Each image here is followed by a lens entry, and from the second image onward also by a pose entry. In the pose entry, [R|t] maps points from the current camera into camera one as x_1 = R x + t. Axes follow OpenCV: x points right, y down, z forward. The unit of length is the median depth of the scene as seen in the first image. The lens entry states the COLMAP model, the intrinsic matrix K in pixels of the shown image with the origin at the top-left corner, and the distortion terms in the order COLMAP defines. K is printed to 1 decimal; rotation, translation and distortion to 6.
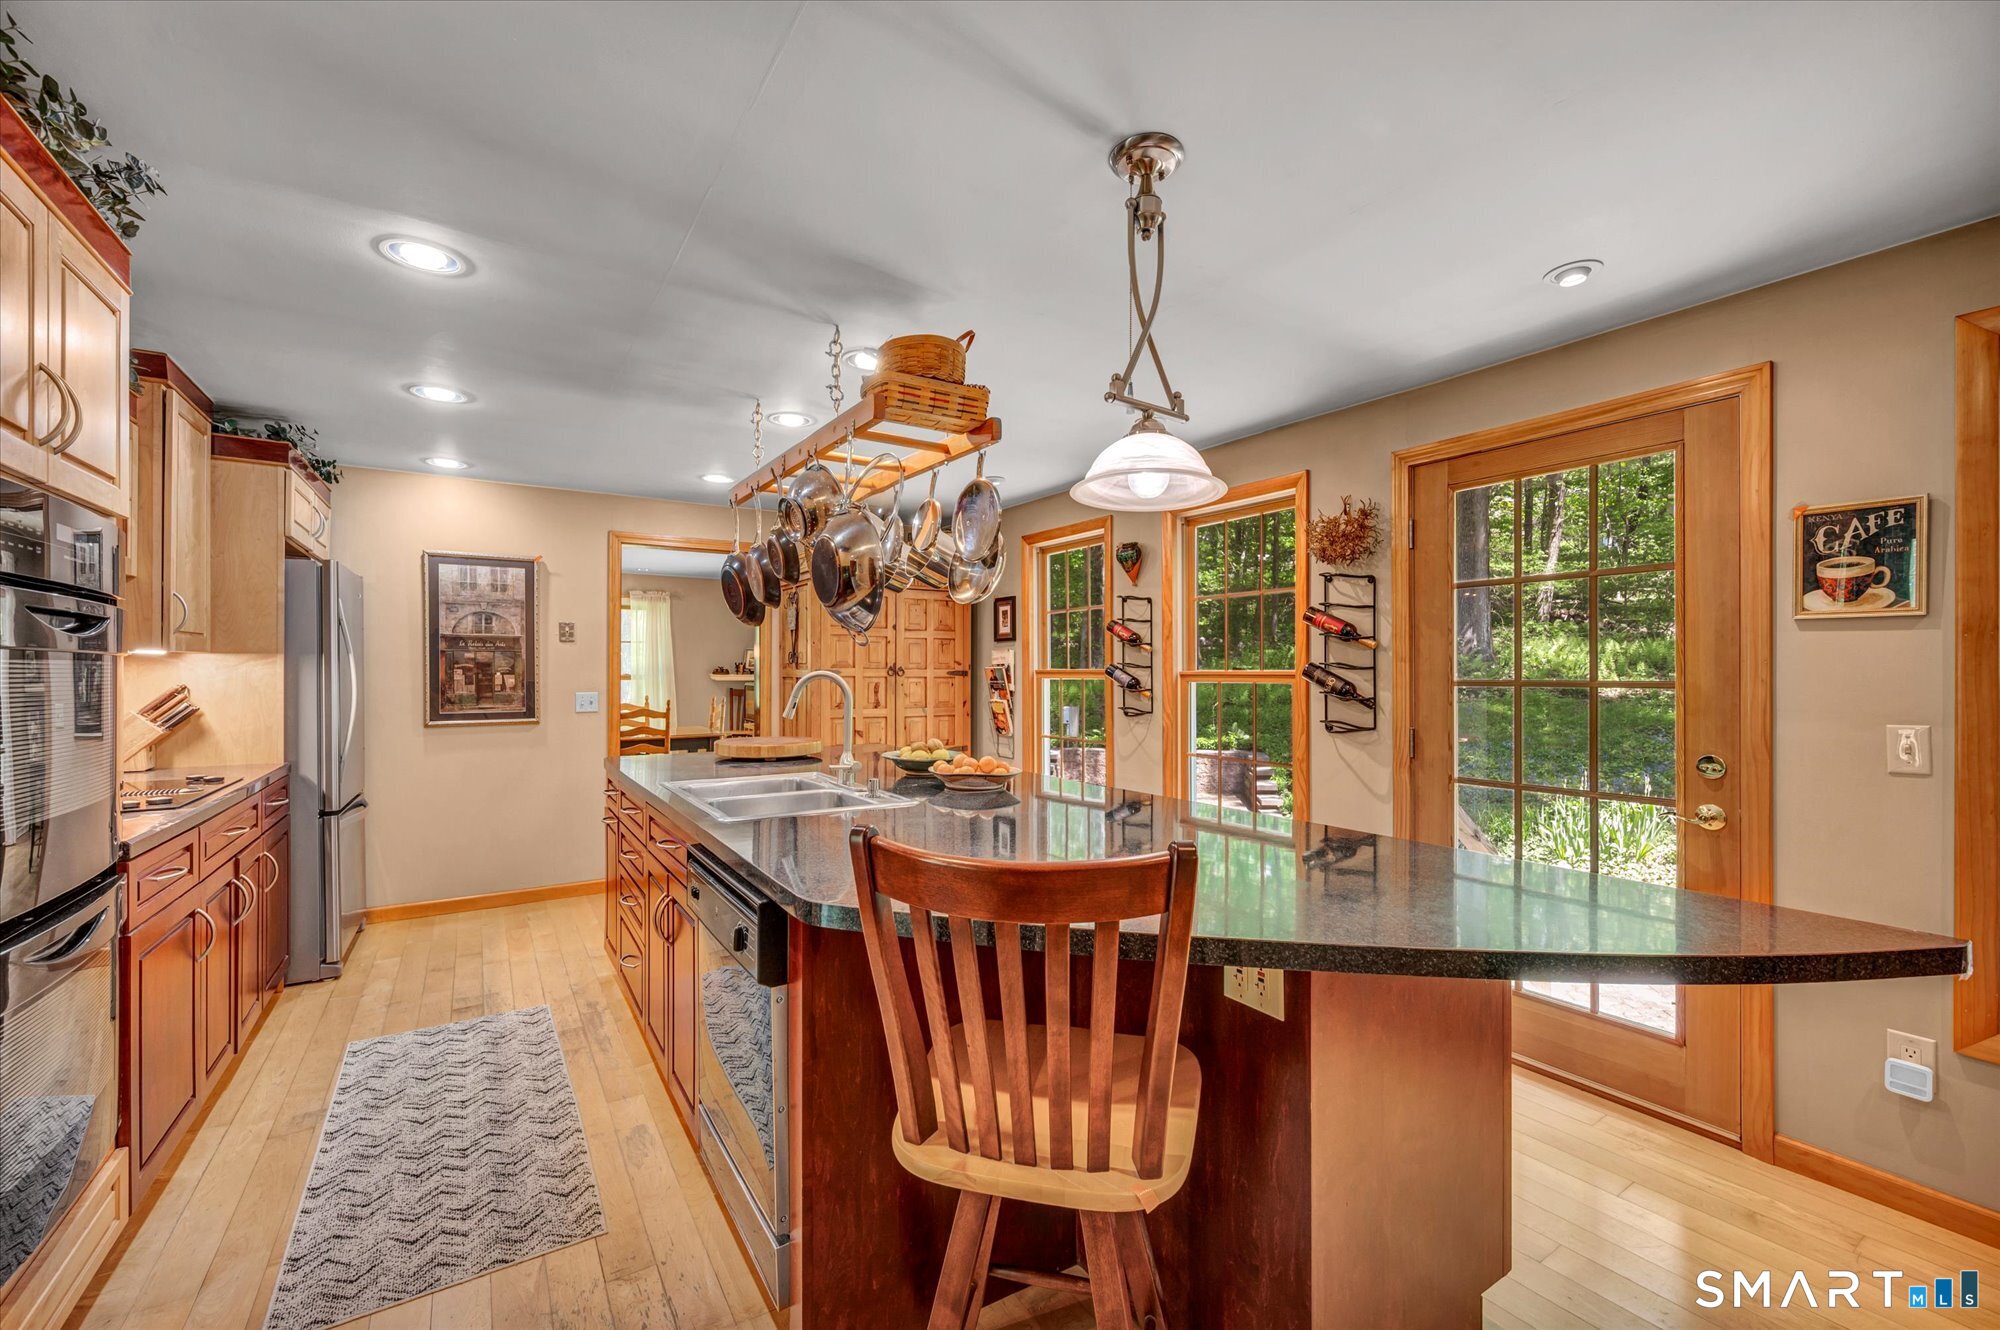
lens RADIAL K [[822.8, 0, 1009.9], [0, 822.8, 673.0], [0, 0, 1]] dist [-0.000570, -0.000348]
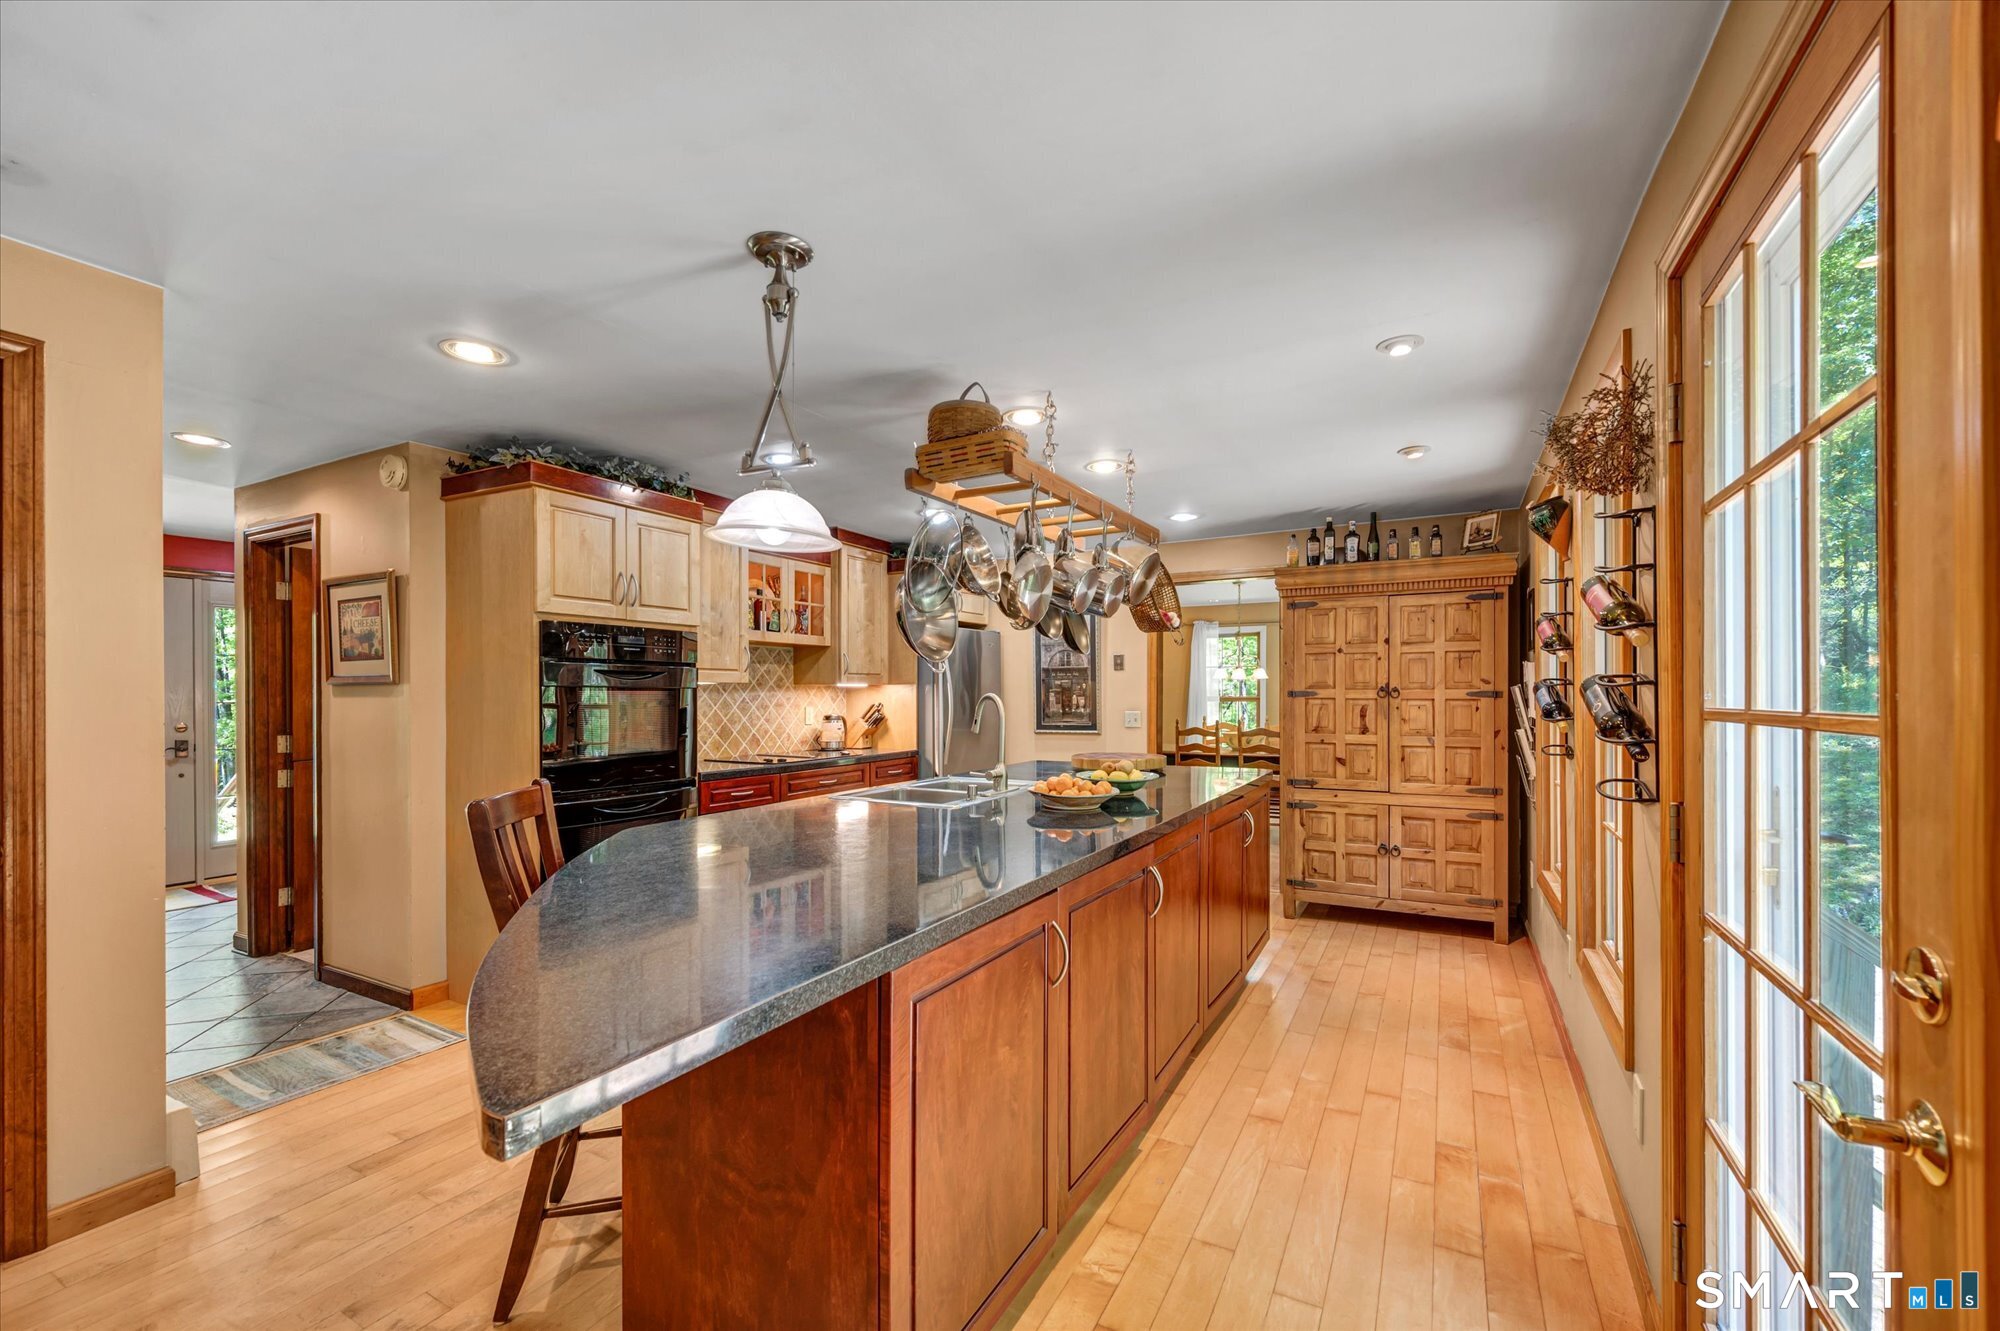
lens RADIAL K [[822.8, 0, 997.0], [0, 822.8, 698.1], [0, 0, 1]] dist [-0.000570, -0.000348]
pose [[0.461864, -0.000134, -0.886951, 0.494549], [0.002918, 0.999995, 0.001368, 0.001931], [0.886946, -0.003220, 0.461862, 0.271674]]
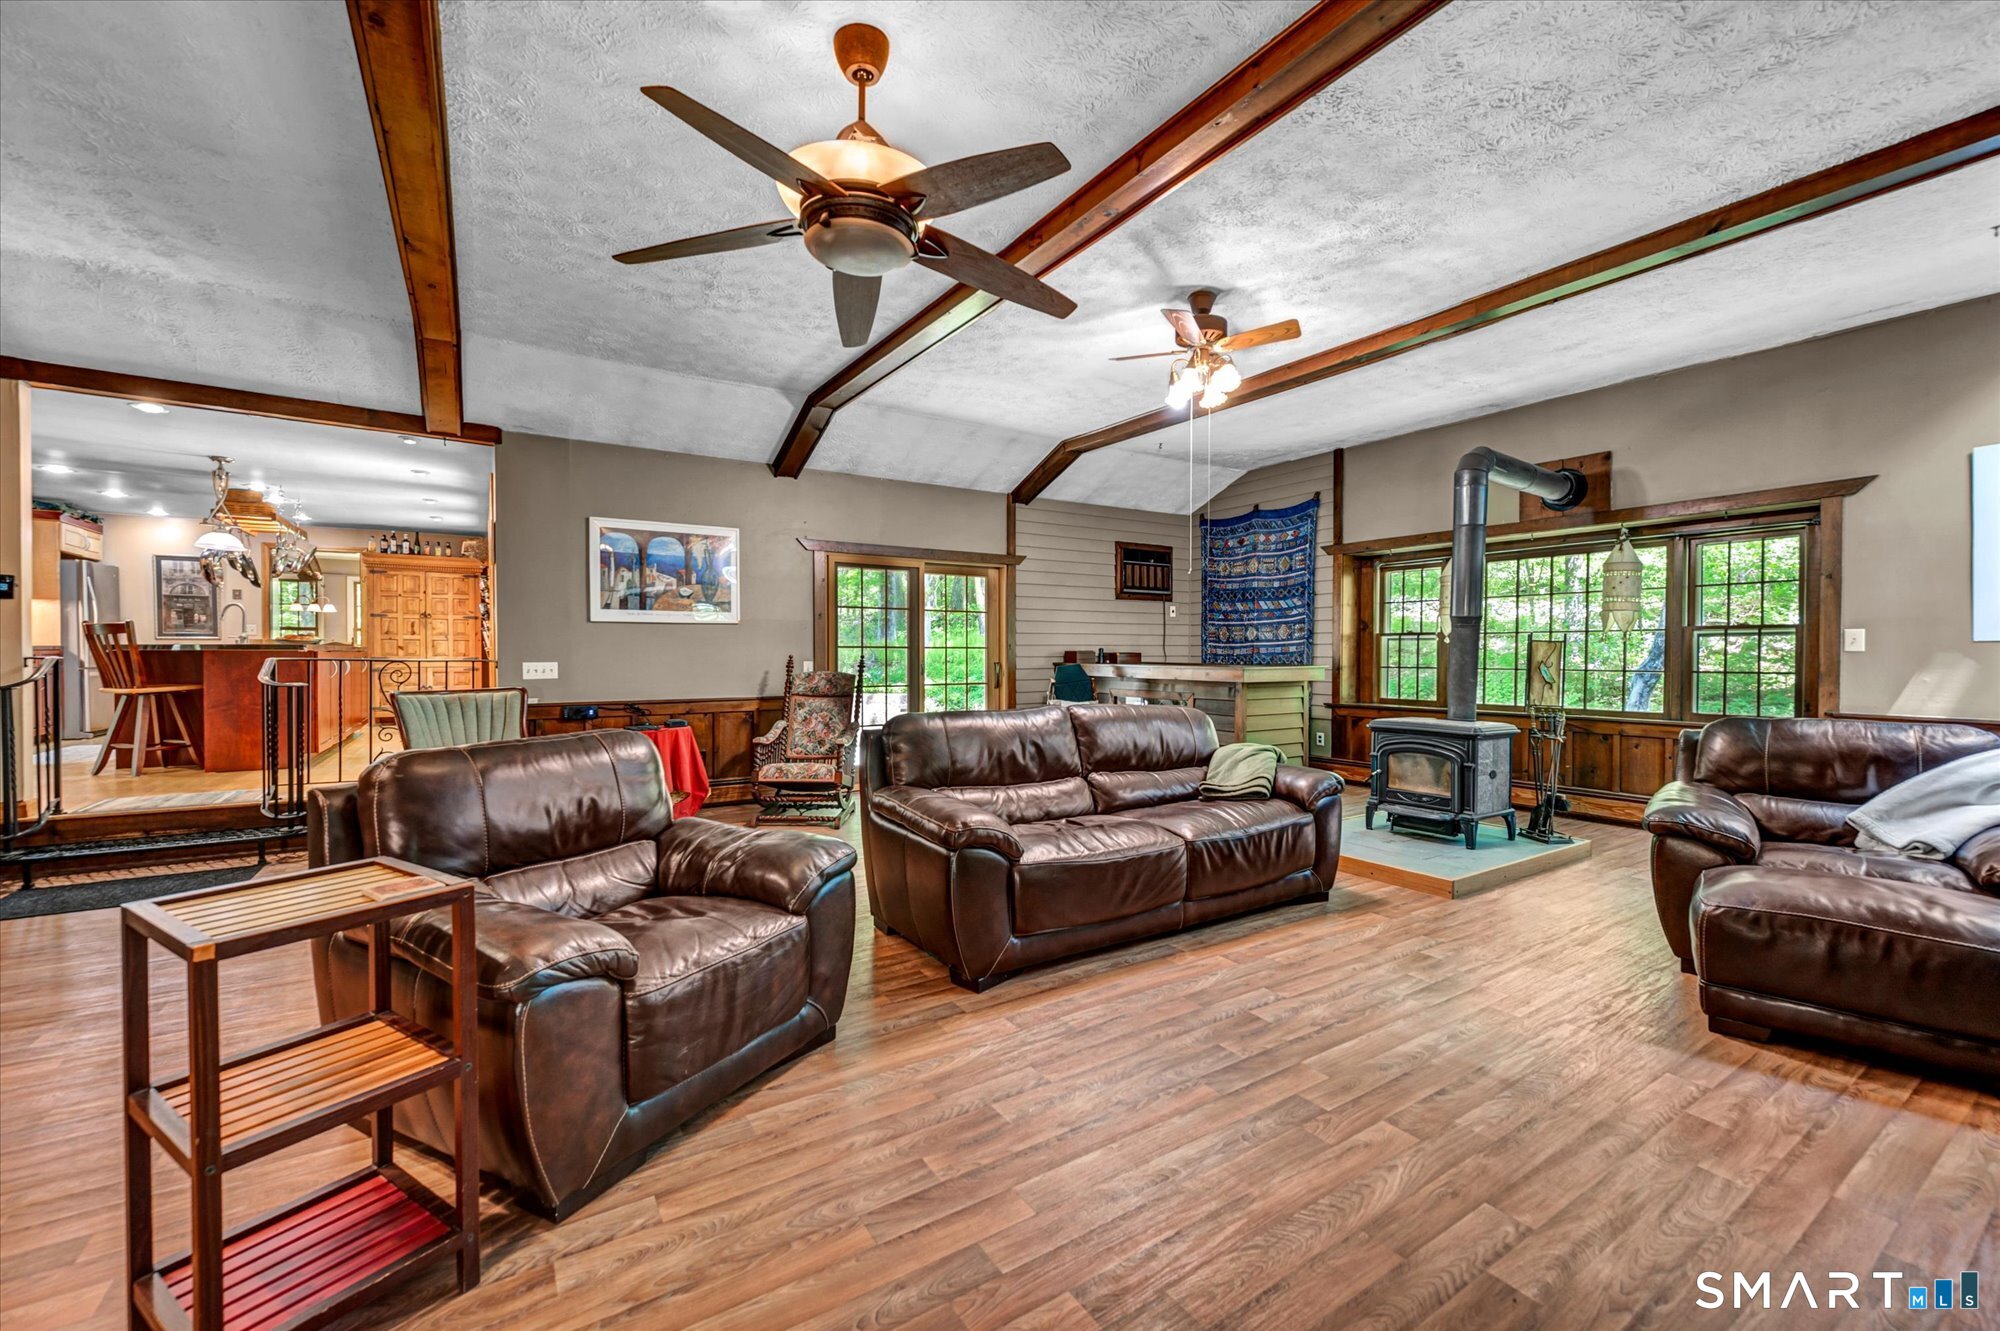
lens RADIAL K [[822.8, 0, 1010.8], [0, 822.8, 668.9], [0, 0, 1]] dist [-0.000570, -0.000348]
pose [[0.999860, 0.002297, -0.016577, 1.402028], [-0.001961, 0.999793, 0.020260, 0.089653], [0.016621, -0.020225, 0.999657, -0.982852]]
